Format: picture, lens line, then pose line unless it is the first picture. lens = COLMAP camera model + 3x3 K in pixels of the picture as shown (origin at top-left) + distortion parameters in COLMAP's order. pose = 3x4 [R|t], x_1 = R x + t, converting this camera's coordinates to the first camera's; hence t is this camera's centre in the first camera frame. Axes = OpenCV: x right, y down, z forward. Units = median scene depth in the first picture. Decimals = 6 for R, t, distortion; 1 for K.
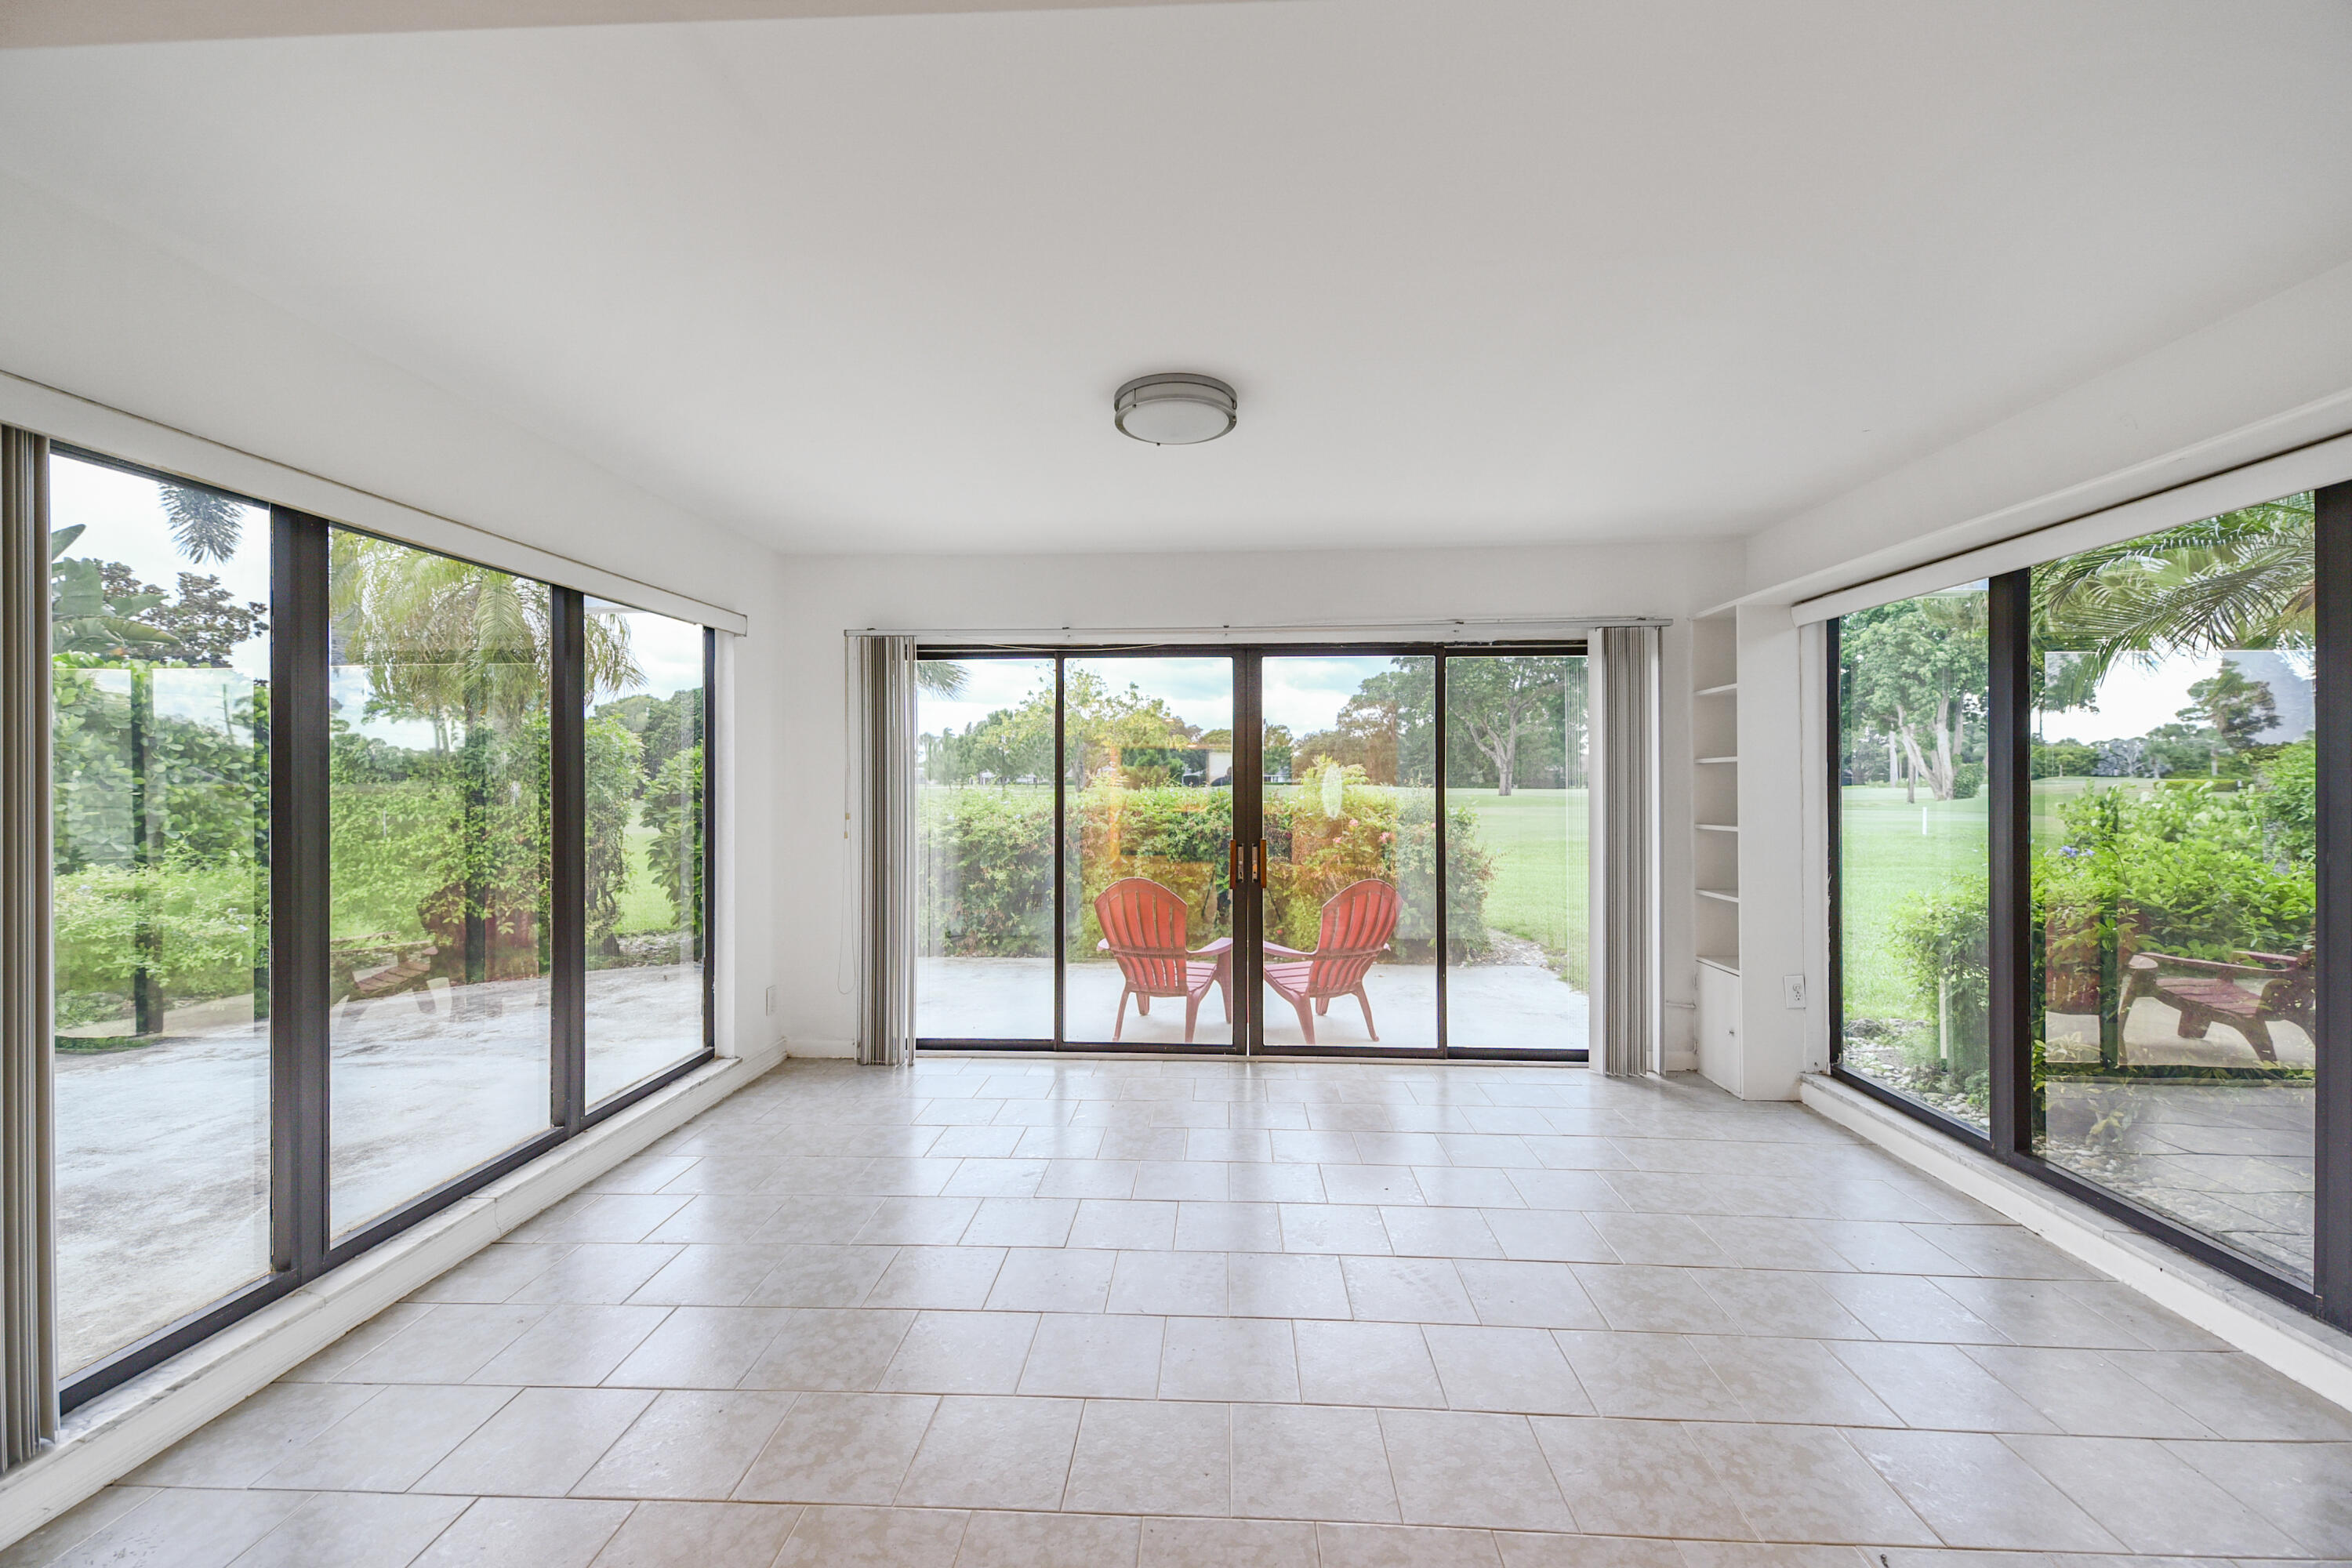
lens RADIAL K [[944.9, 0, 1179.5], [0, 944.9, 768.6], [0, 0, 1]] dist [0.020317, -0.010604]
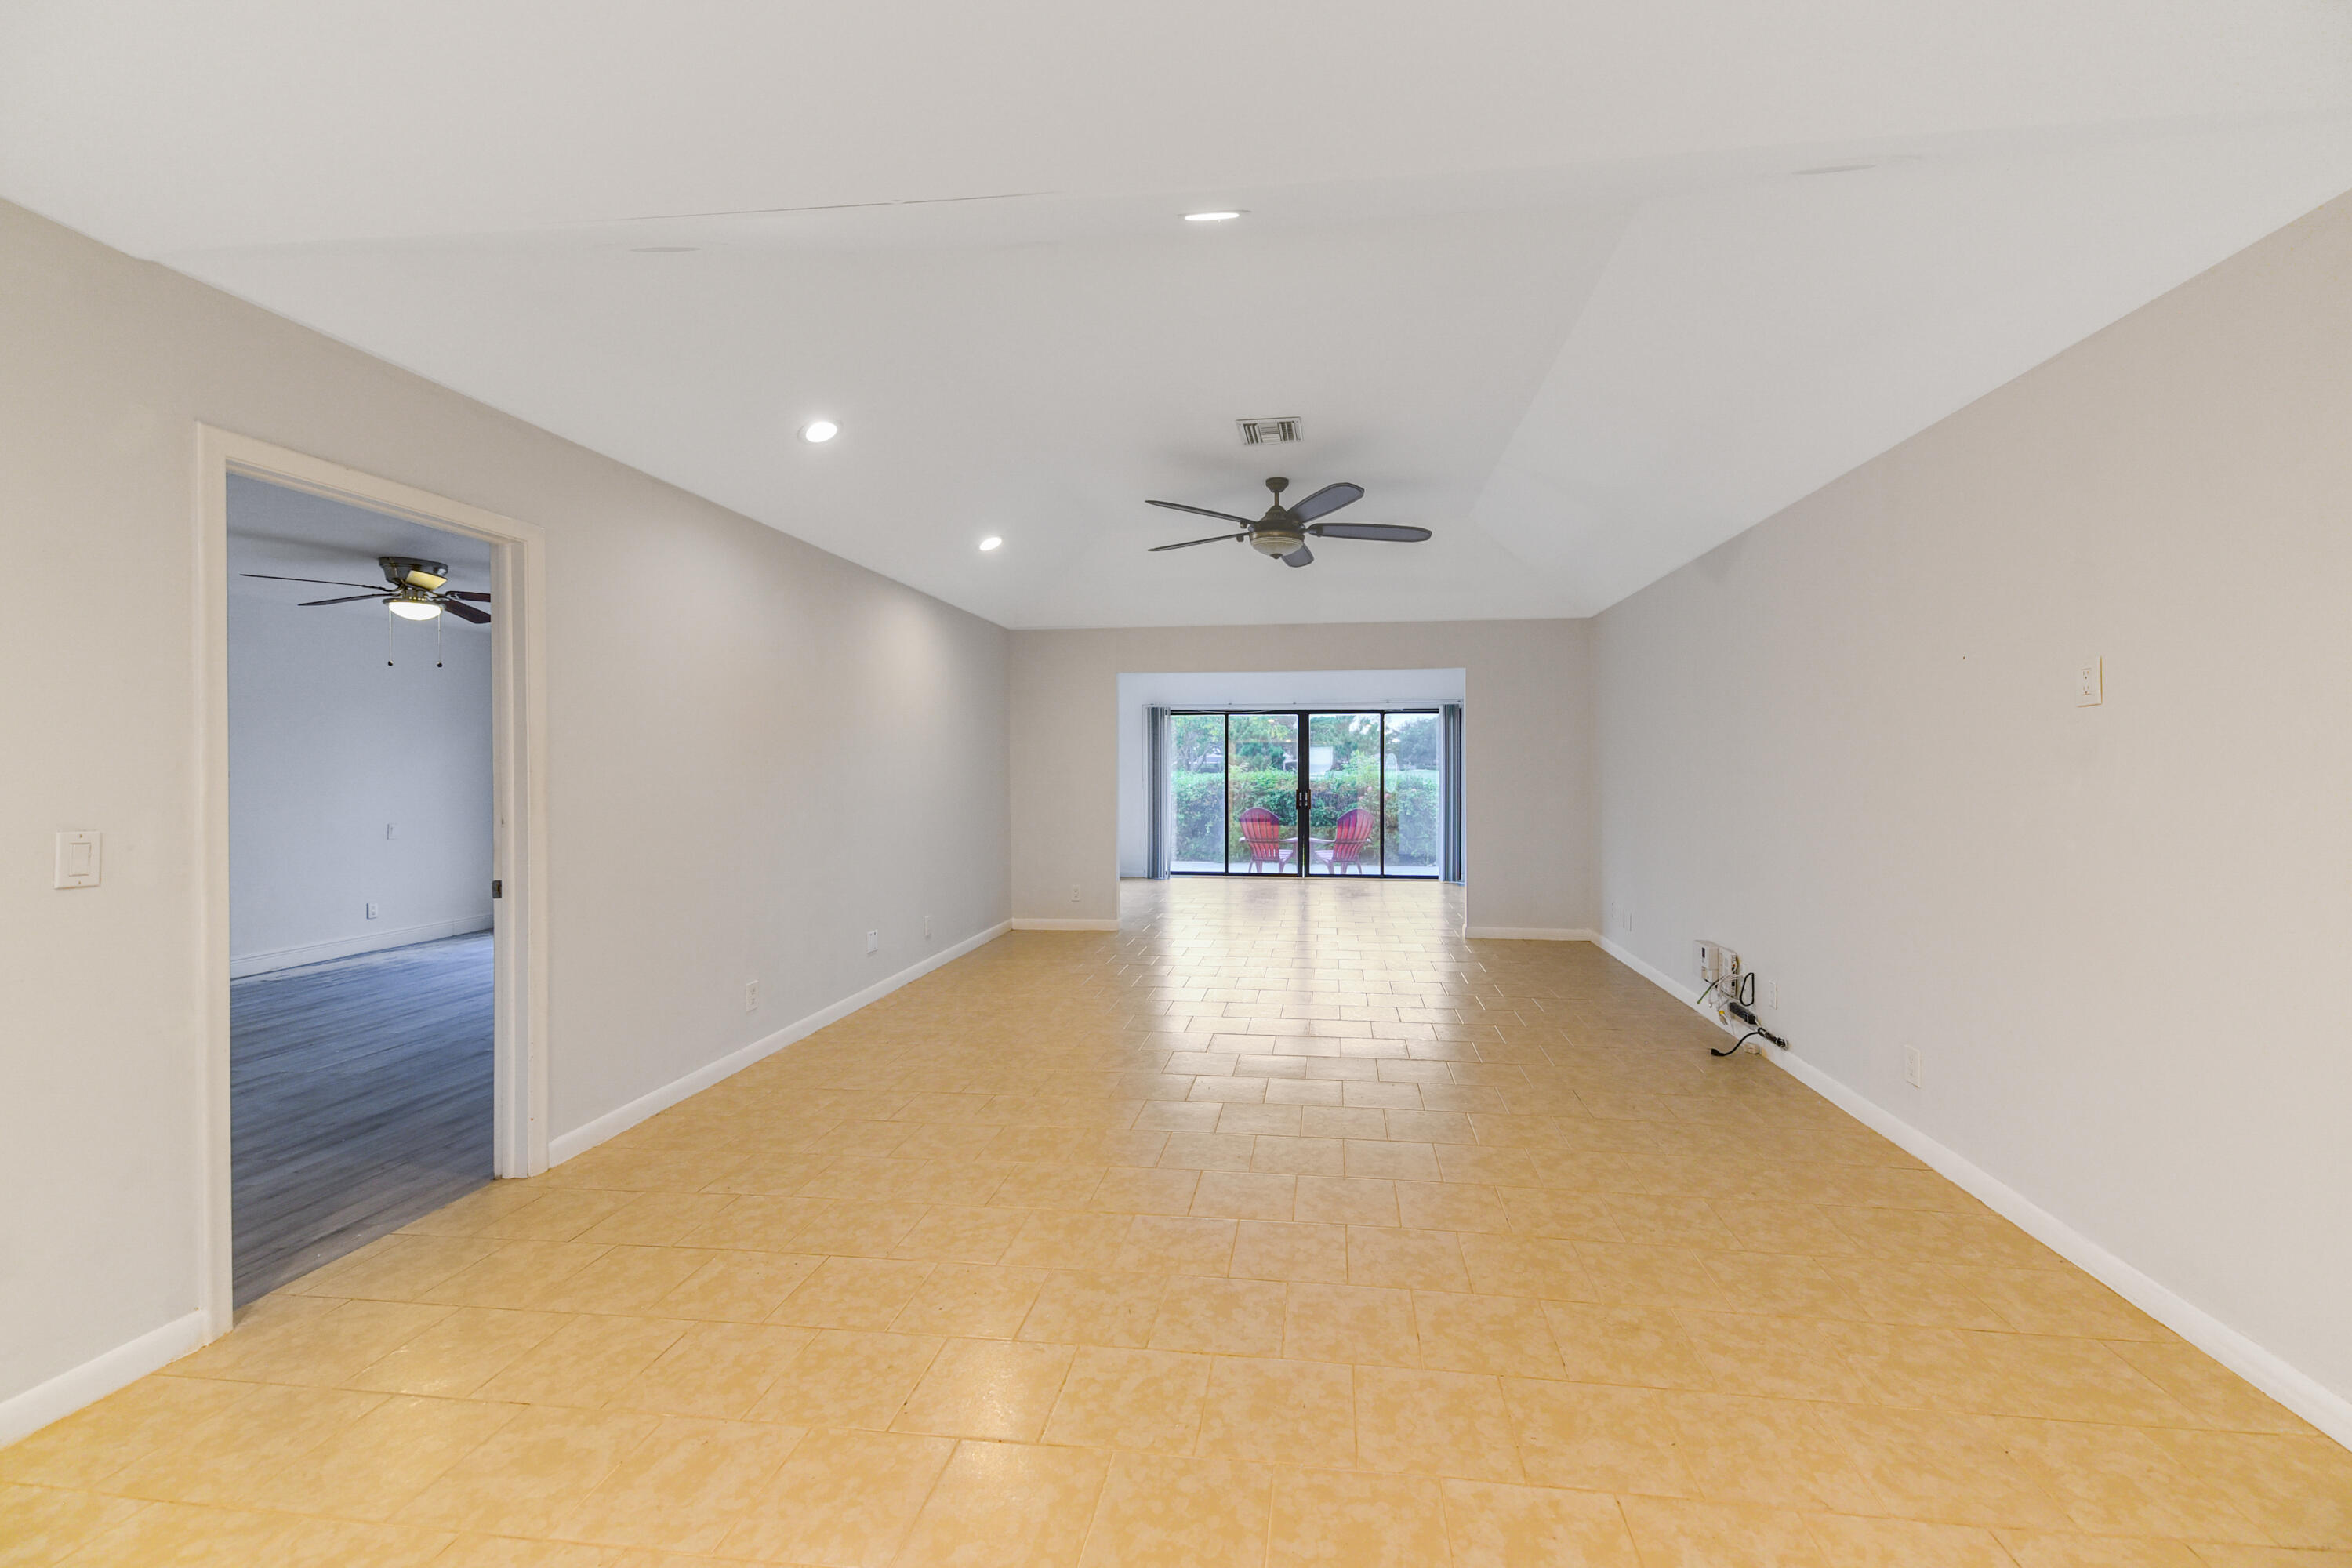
lens RADIAL K [[969.2, 0, 1189.7], [0, 969.2, 749.9], [0, 0, 1]] dist [0.016833, -0.000008]
pose [[0.997888, -0.001768, -0.064933, -0.046268], [0.001438, 0.999986, -0.005127, -0.009683], [0.064941, 0.005023, 0.997876, -1.320133]]
